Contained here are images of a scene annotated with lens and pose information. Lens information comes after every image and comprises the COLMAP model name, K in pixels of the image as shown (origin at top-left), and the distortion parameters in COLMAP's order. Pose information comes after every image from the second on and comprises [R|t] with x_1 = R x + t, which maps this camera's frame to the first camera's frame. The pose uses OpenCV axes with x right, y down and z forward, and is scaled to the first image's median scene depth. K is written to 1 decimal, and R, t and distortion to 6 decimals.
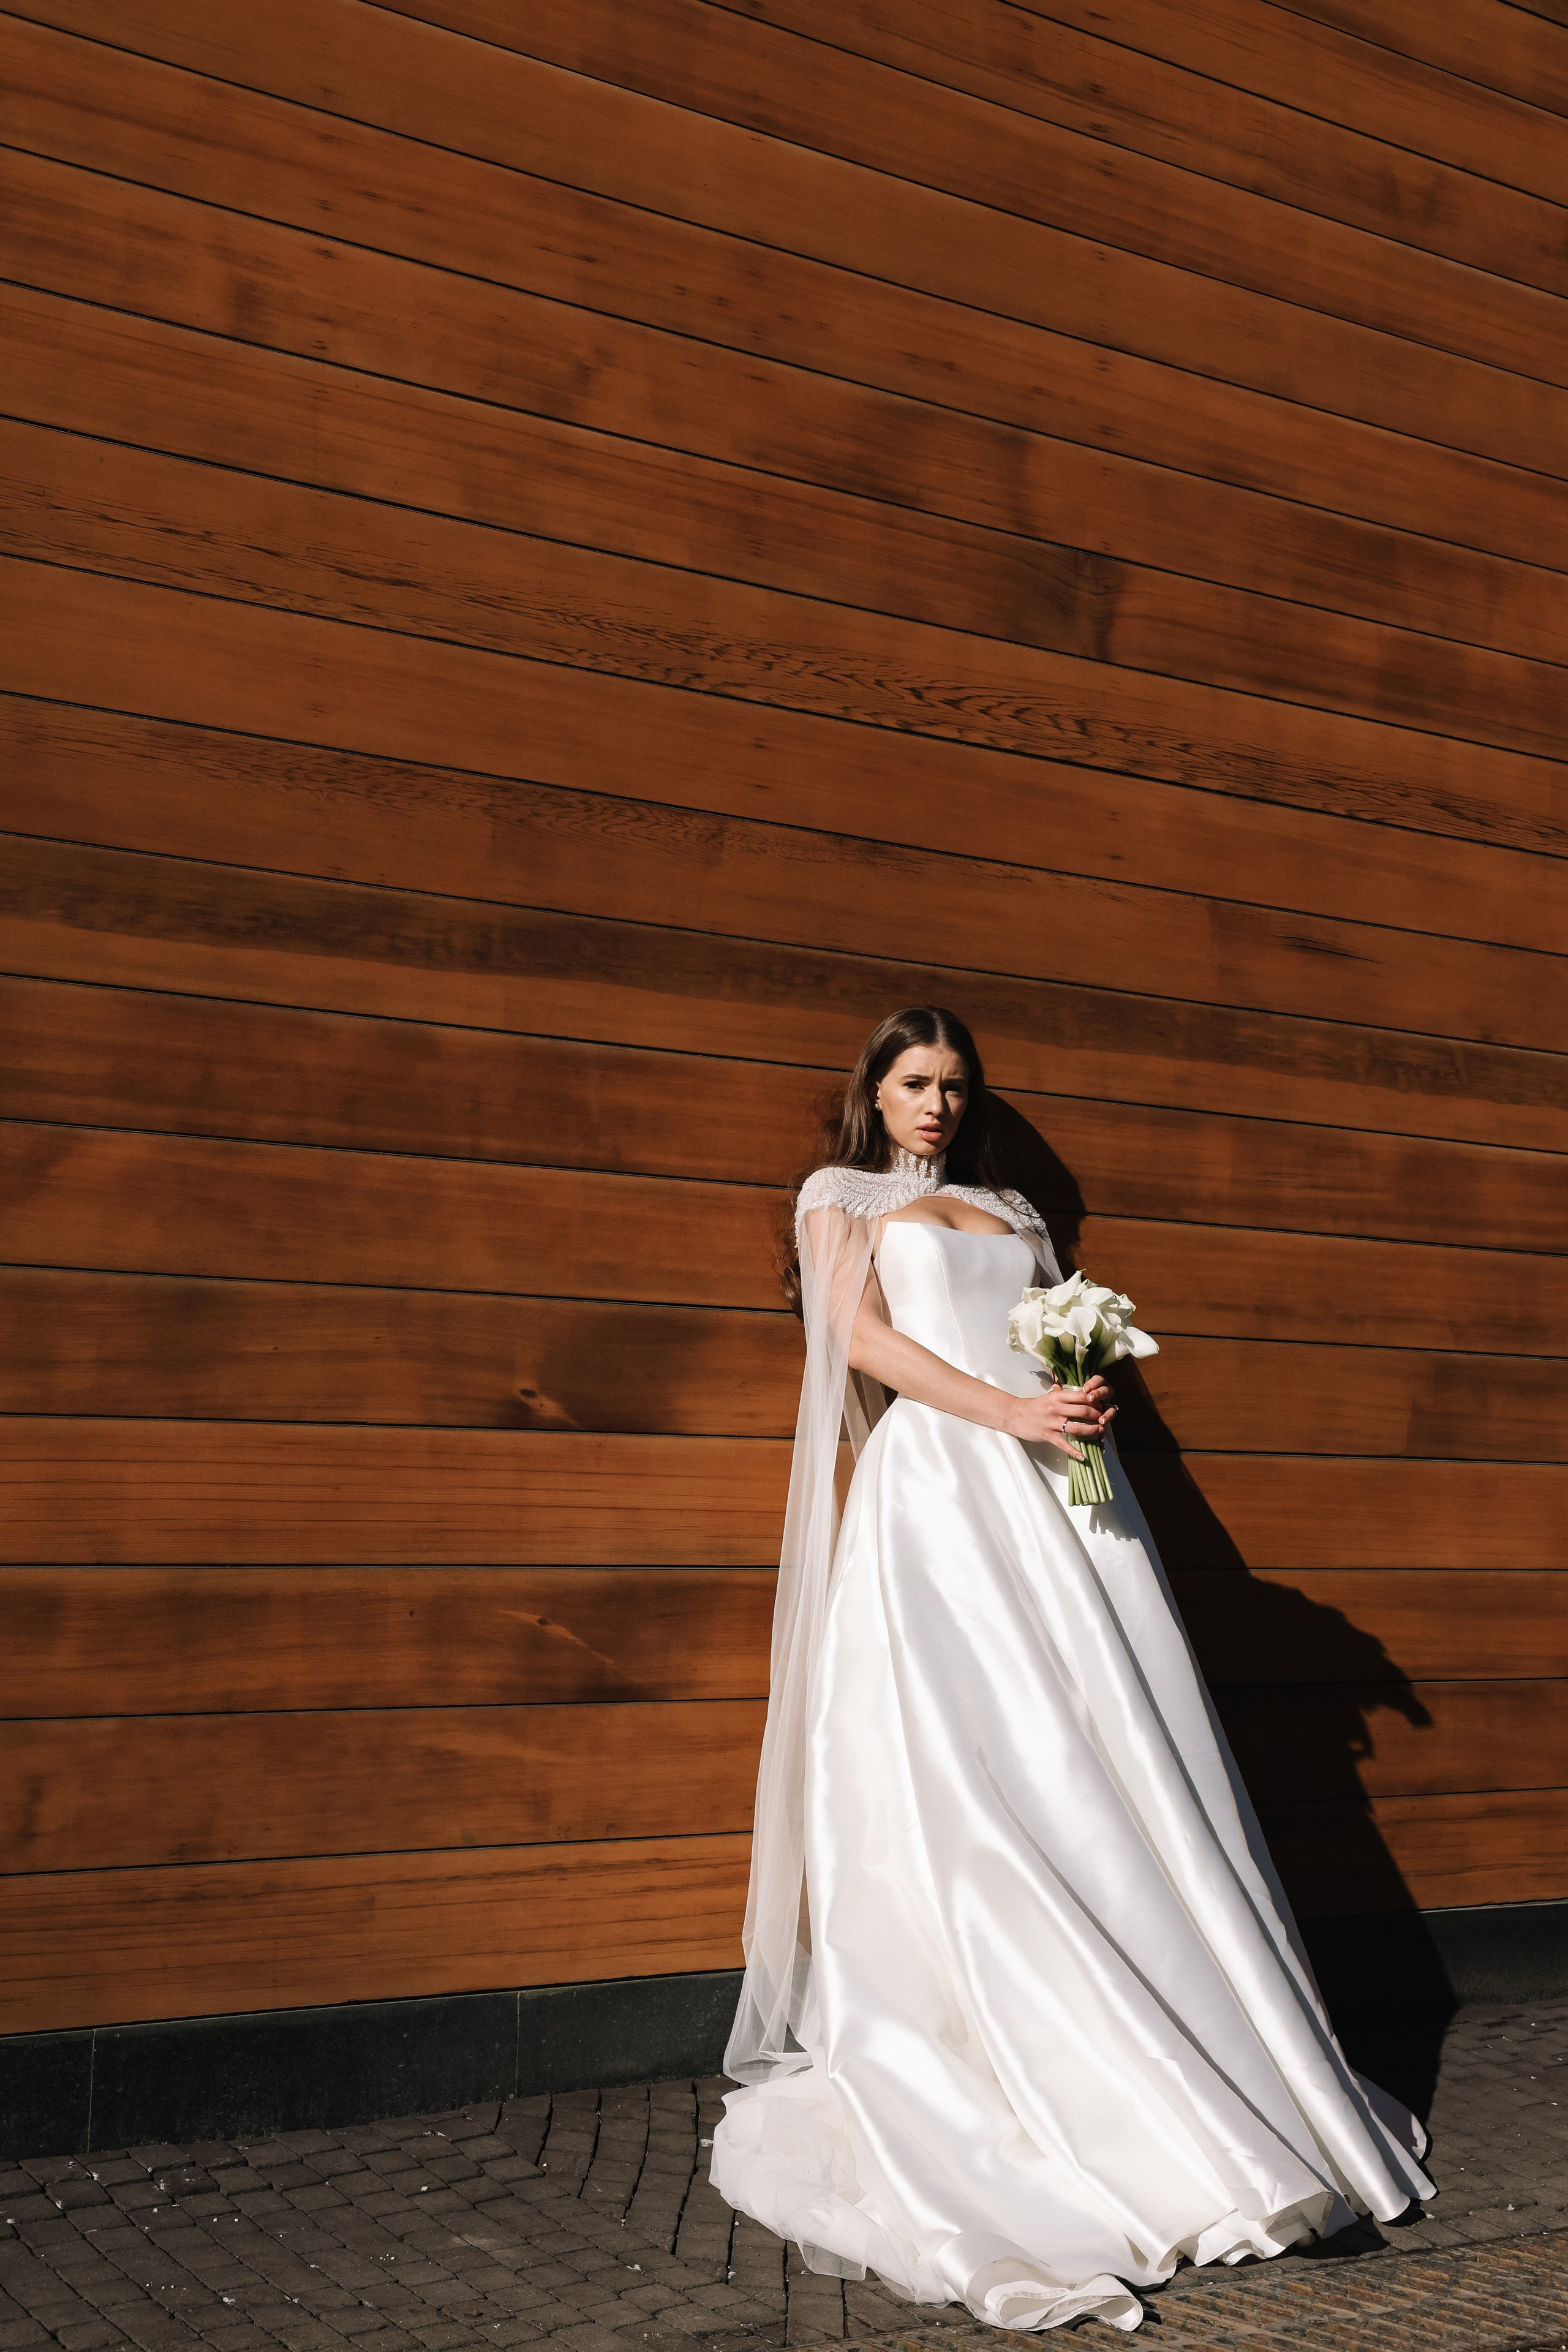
lens RADIAL K [[2752.4, 0, 784.7], [0, 2752.4, 1215.2], [0, 0, 1]] dist [0.057288, 0.000000]
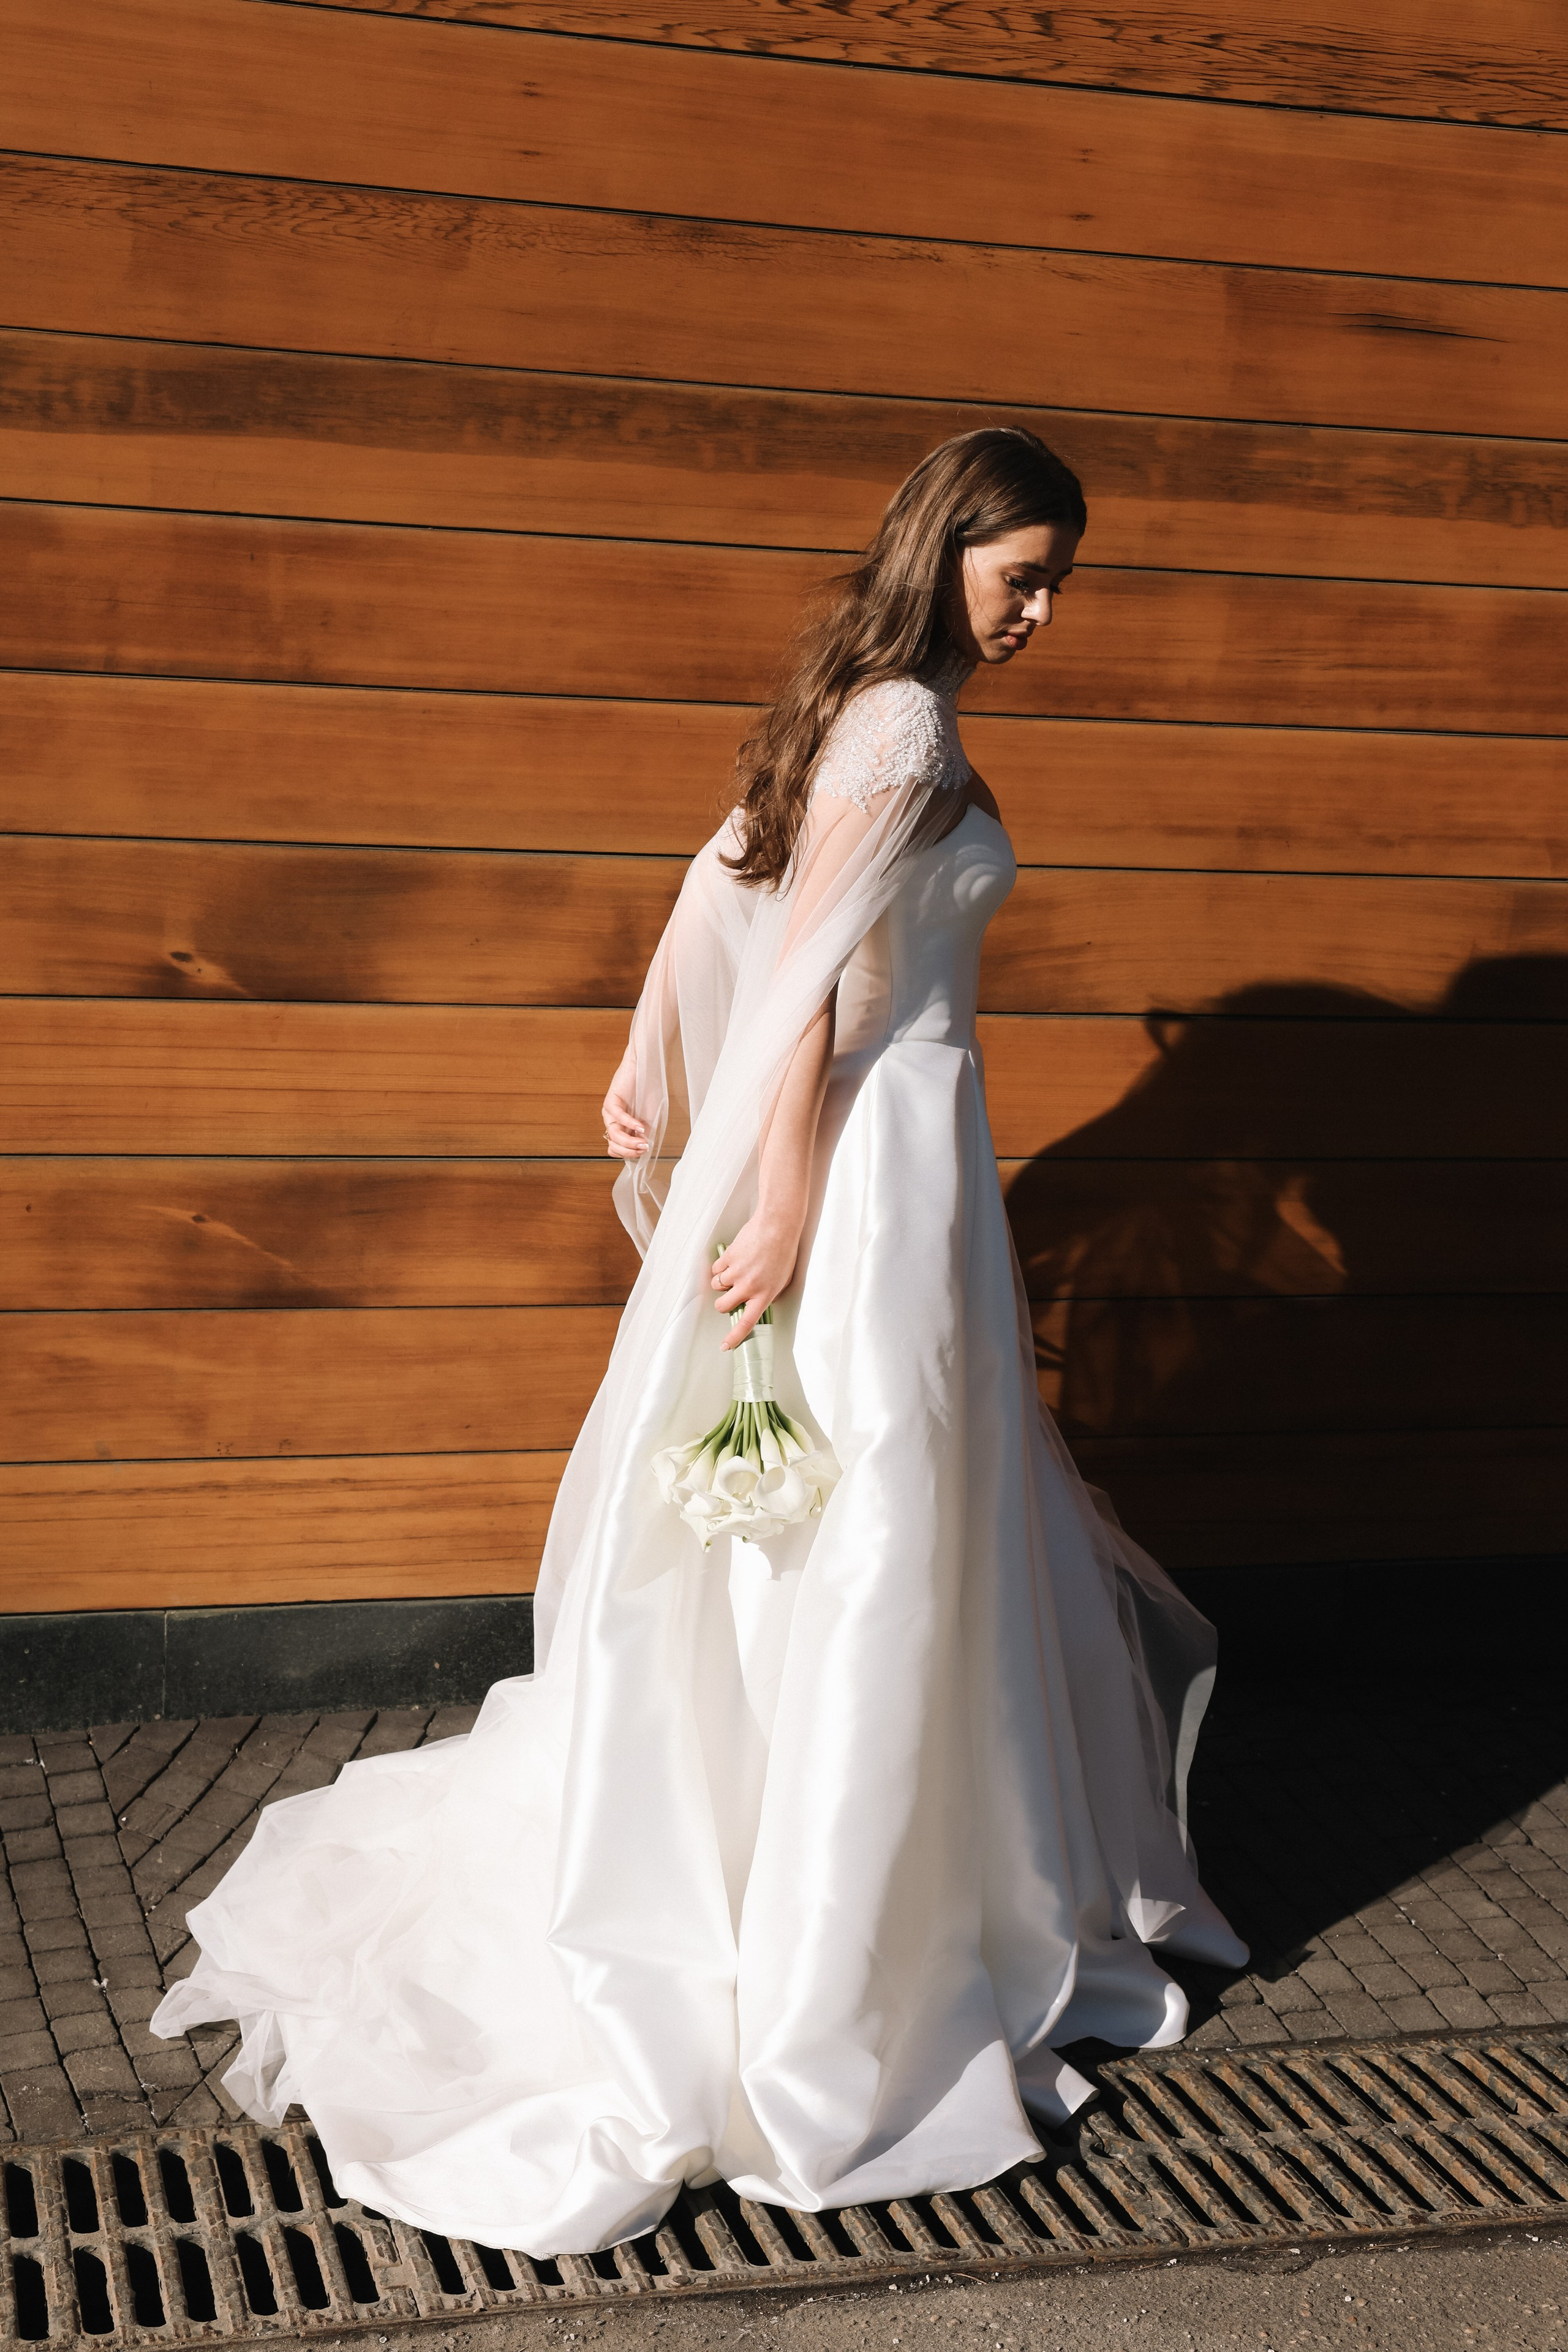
lens RADIAL K [[3148.3, 0, 766.0], [0, 3148.3, 1212.7], [0, 0, 1]] dist [0.105664, 0.000000]
pose [[0.960572, 0.101422, -0.258874, 0.326782], [-0.016395, 0.950134, 0.311411, -0.160081], [0.277549, -0.294888, 0.914334, 0.133661]]
